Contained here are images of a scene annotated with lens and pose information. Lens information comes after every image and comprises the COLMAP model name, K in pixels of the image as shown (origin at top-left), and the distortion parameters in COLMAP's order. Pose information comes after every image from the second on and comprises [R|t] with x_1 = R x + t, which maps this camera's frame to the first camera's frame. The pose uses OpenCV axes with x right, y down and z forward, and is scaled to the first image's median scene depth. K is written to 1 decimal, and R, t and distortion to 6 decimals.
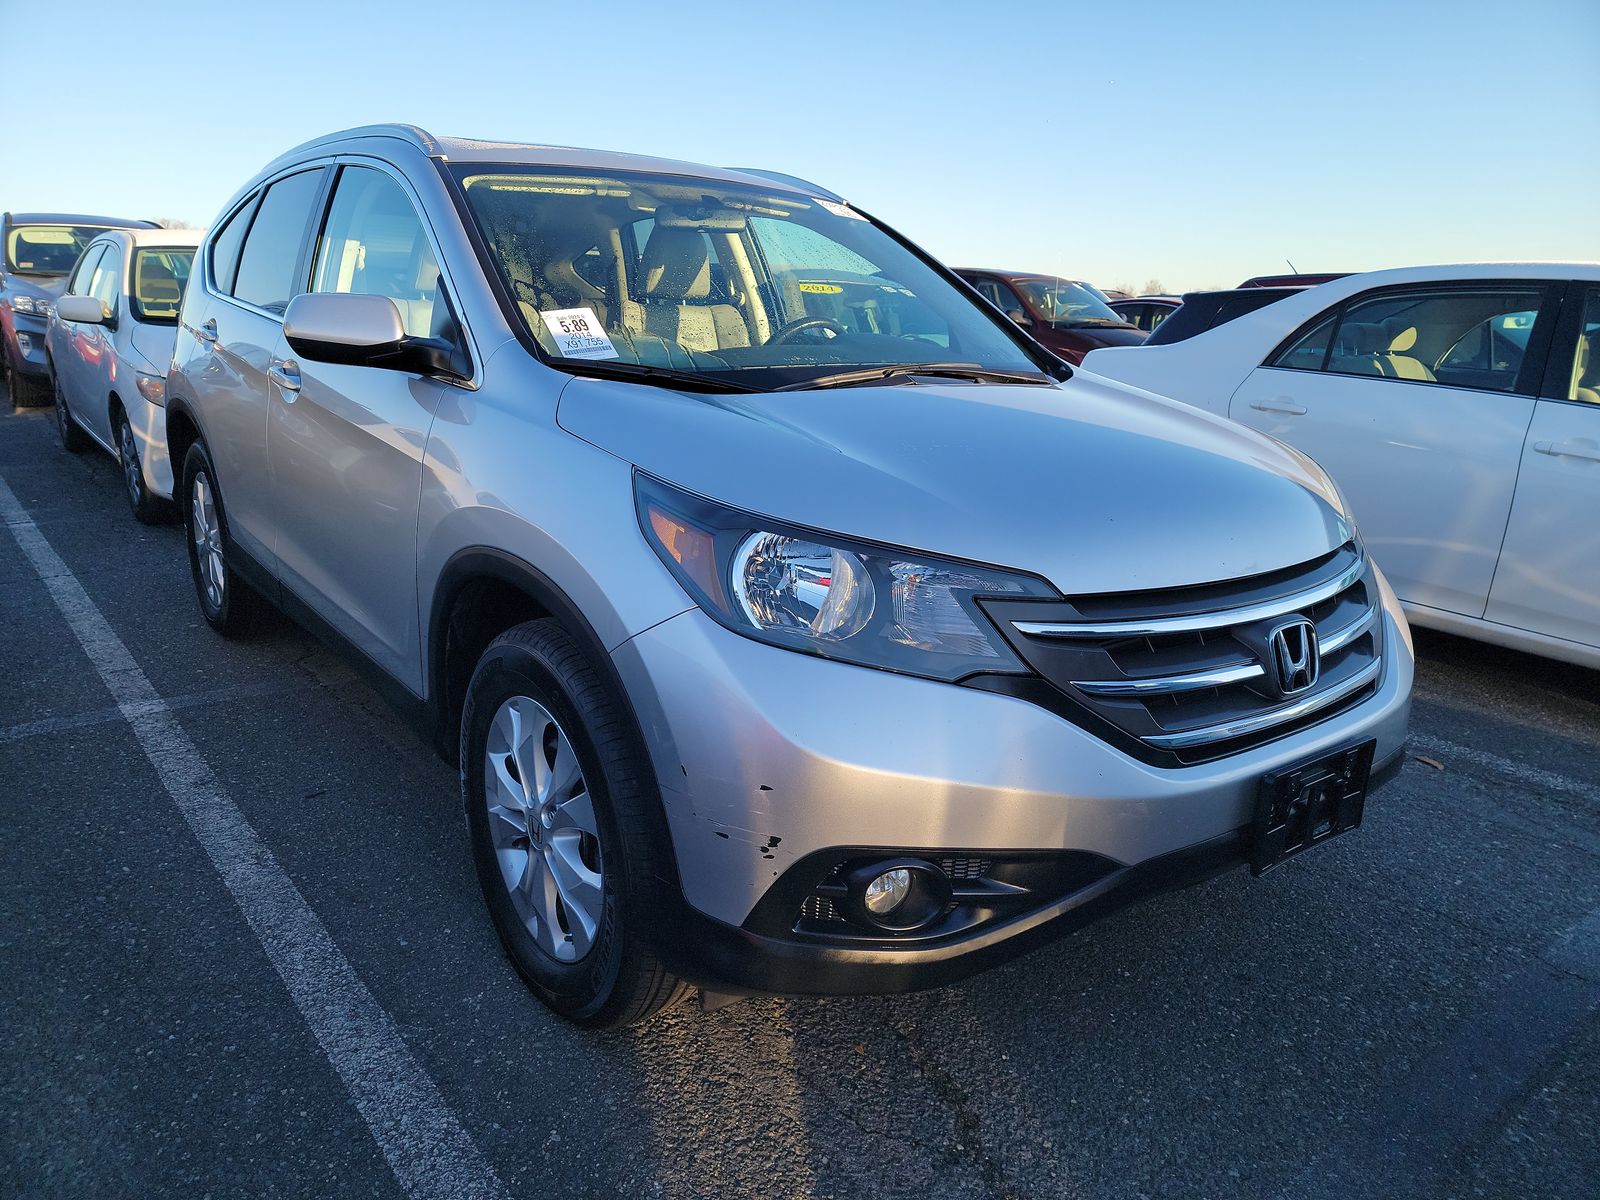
lens RADIAL K [[1129.3, 0, 797.4], [0, 1129.3, 600.4], [0, 0, 1]] dist [0.041680, -0.032507]
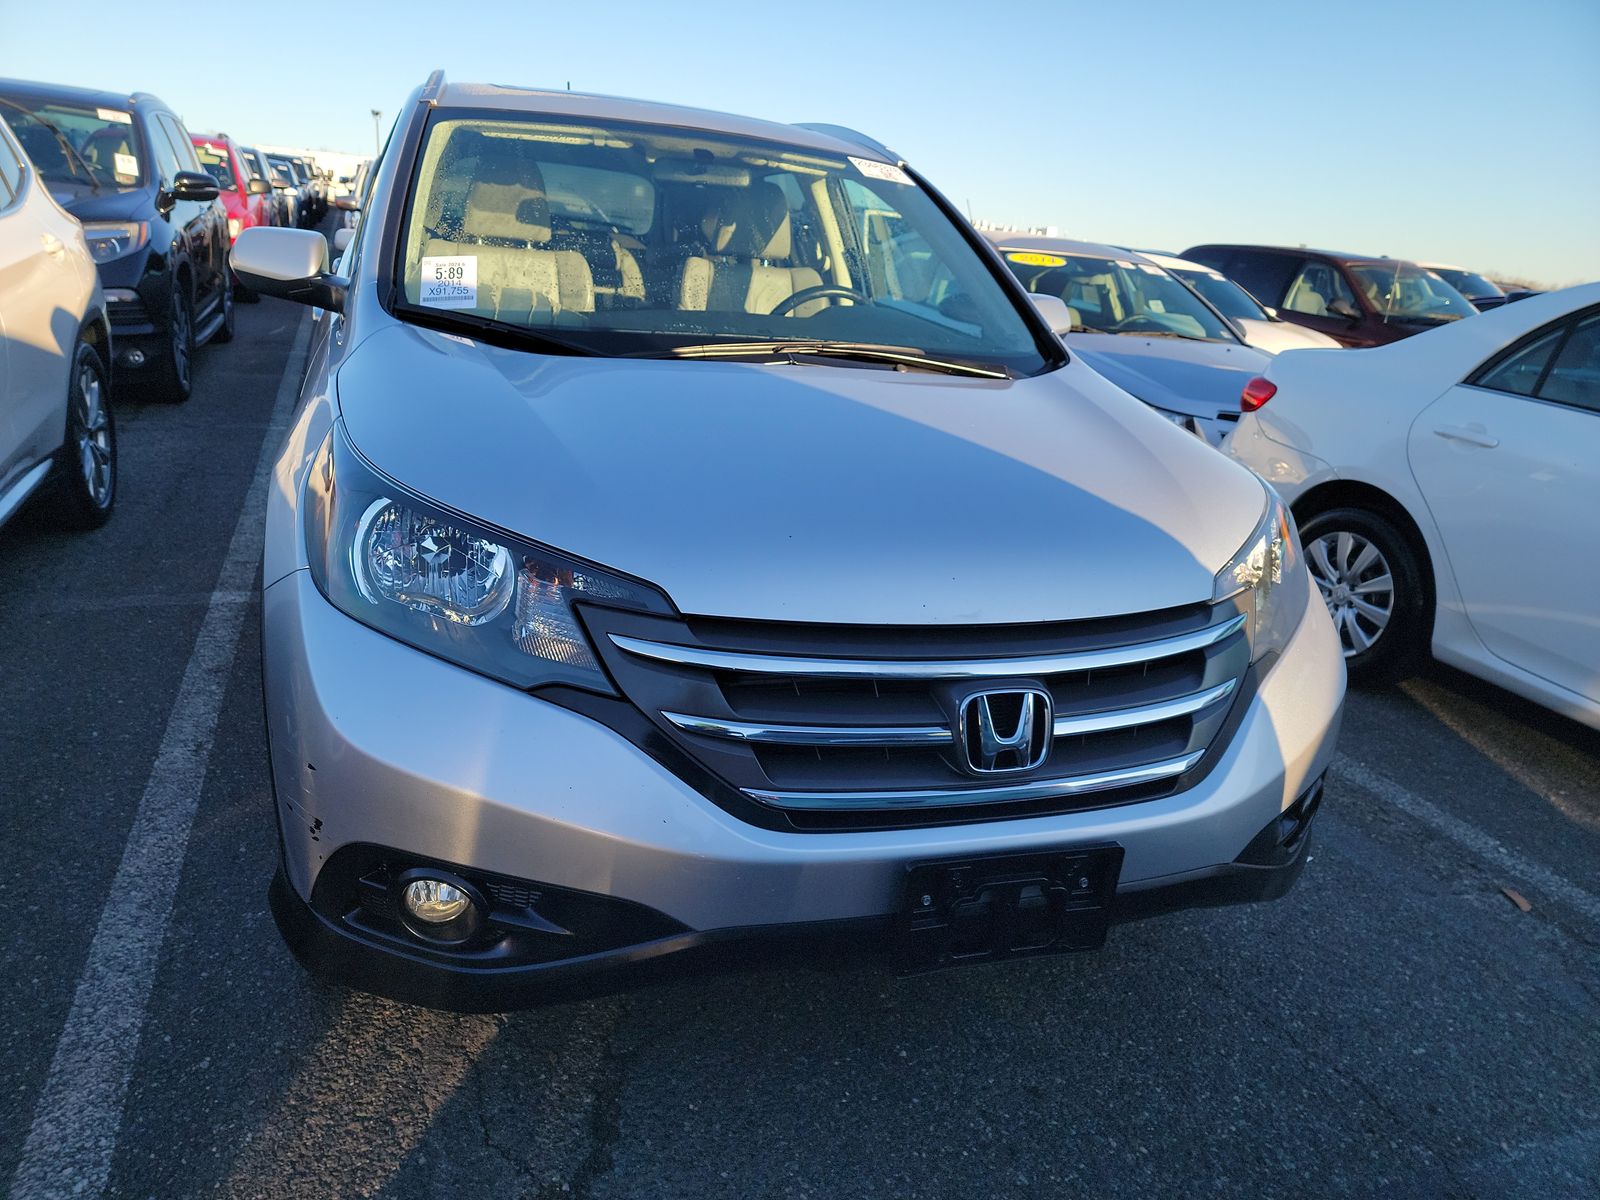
lens RADIAL K [[1129.3, 0, 802.8], [0, 1129.3, 602.8], [0, 0, 1]] dist [0.041680, -0.032507]
pose [[0.947280, 0.146278, -0.285067, 0.345790], [-0.137299, 0.989198, 0.051345, -0.042774], [0.289498, -0.009499, 0.957131, 0.114954]]
